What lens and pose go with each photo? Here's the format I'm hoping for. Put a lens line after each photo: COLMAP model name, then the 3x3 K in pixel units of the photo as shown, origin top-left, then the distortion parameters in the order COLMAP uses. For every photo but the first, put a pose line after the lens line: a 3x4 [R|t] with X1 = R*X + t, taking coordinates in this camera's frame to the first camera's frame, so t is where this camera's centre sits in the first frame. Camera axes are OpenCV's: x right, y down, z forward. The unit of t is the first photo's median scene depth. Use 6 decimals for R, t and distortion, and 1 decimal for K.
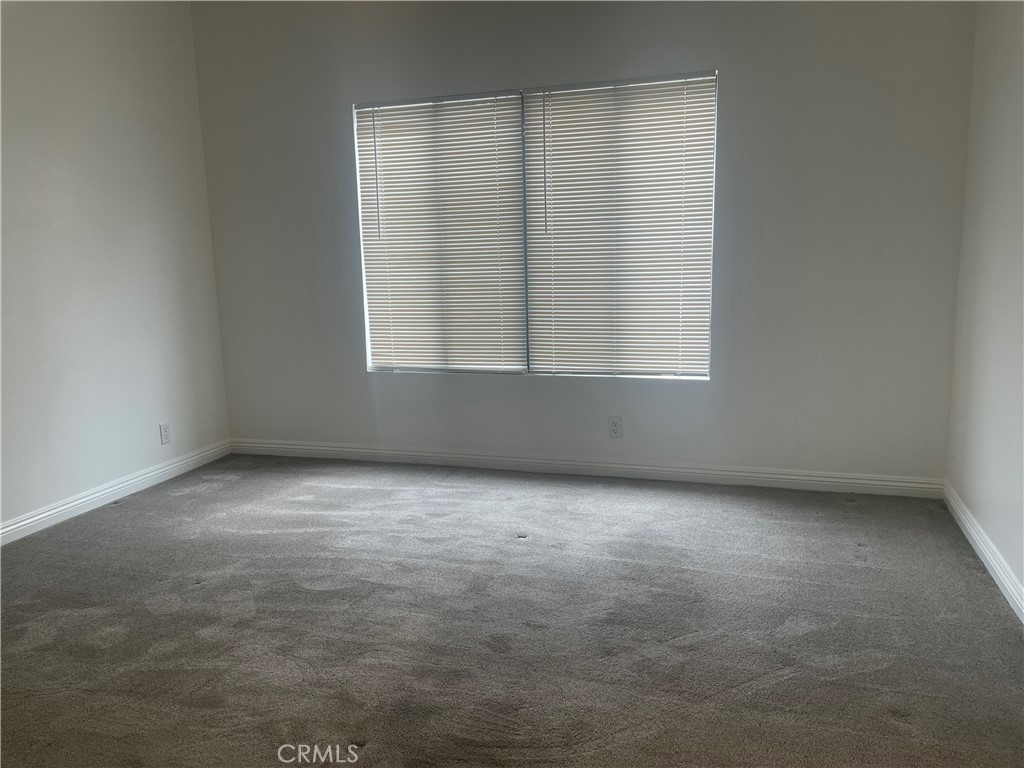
lens RADIAL K [[779.4, 0, 504.4], [0, 779.4, 386.7], [0, 0, 1]] dist [0.101522, -0.132159]
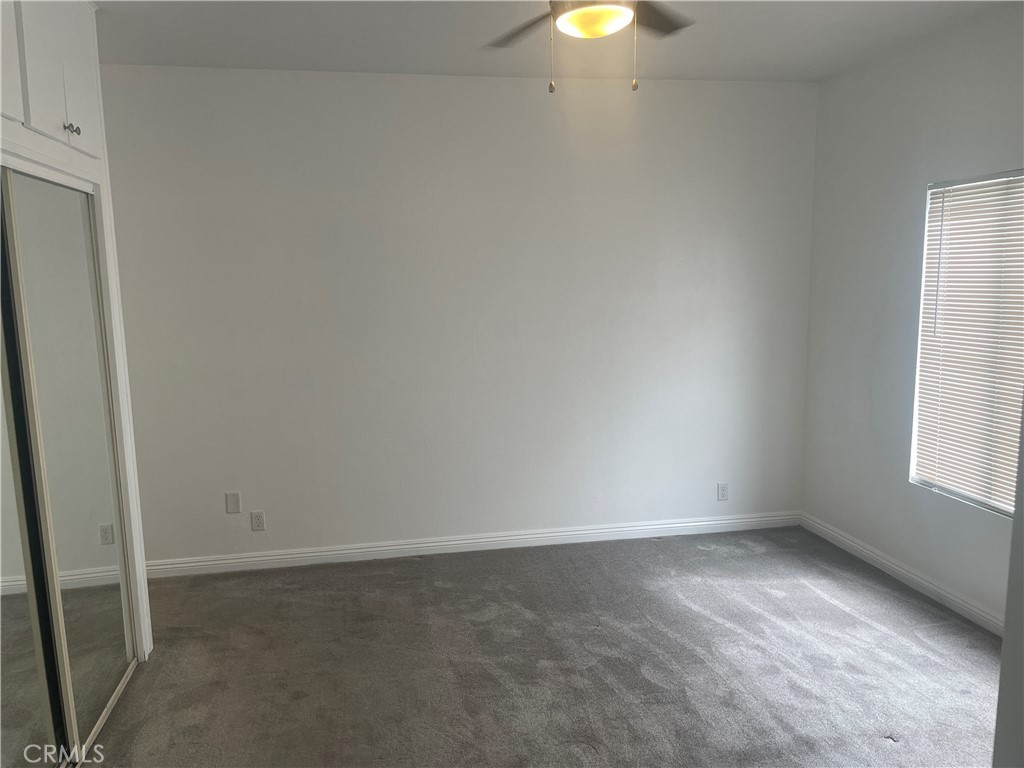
lens RADIAL K [[779.4, 0, 504.4], [0, 779.4, 386.7], [0, 0, 1]] dist [0.101522, -0.132159]
pose [[0.474920, 0.139886, -0.868840, 0.409228], [-0.147624, 0.985959, 0.078049, -0.141633], [0.867558, 0.091194, 0.488903, 0.184178]]
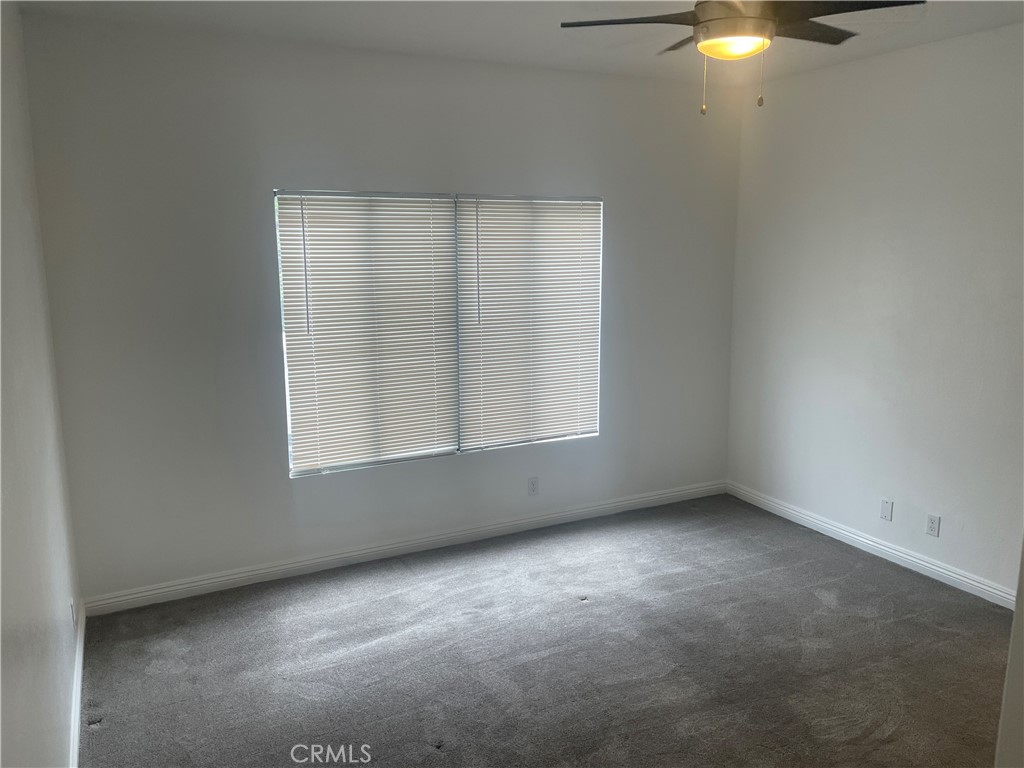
lens RADIAL K [[779.4, 0, 504.4], [0, 779.4, 386.7], [0, 0, 1]] dist [0.101522, -0.132159]
pose [[0.709615, -0.107210, 0.696386, -0.692674], [0.112111, 0.992945, 0.038625, -0.147453], [-0.695613, 0.050664, 0.716628, 0.195778]]
